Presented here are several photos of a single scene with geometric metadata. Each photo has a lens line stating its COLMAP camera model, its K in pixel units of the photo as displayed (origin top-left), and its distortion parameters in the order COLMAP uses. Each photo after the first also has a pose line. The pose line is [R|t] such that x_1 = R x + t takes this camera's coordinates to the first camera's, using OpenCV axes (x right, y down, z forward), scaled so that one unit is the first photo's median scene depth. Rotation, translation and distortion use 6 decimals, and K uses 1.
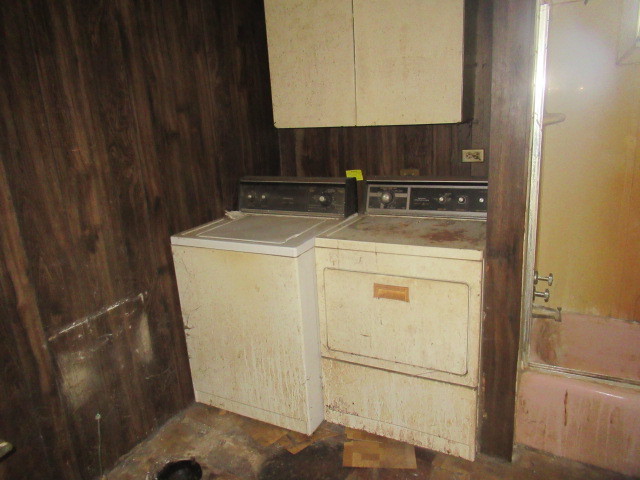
lens RADIAL K [[478.5, 0, 319.9], [0, 478.5, 241.1], [0, 0, 1]] dist [0.005570, 0.004715]
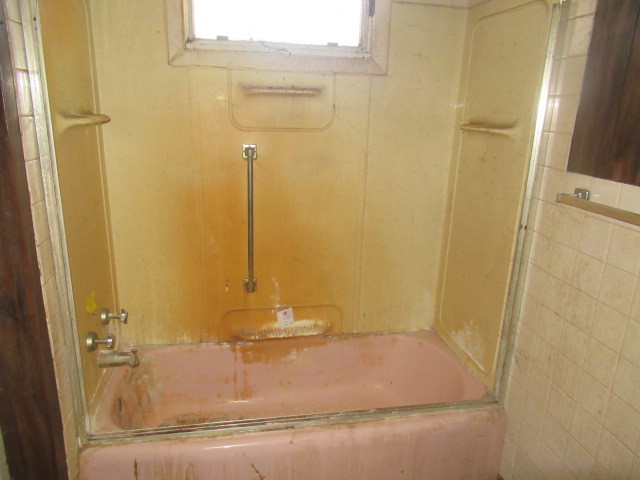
lens RADIAL K [[478.5, 0, 319.7], [0, 478.5, 240.4], [0, 0, 1]] dist [0.005570, 0.004715]
pose [[0.782461, -0.085010, 0.616869, 0.254825], [0.091641, 0.995572, 0.020957, -0.037795], [-0.615919, 0.040132, 0.786787, 0.141376]]
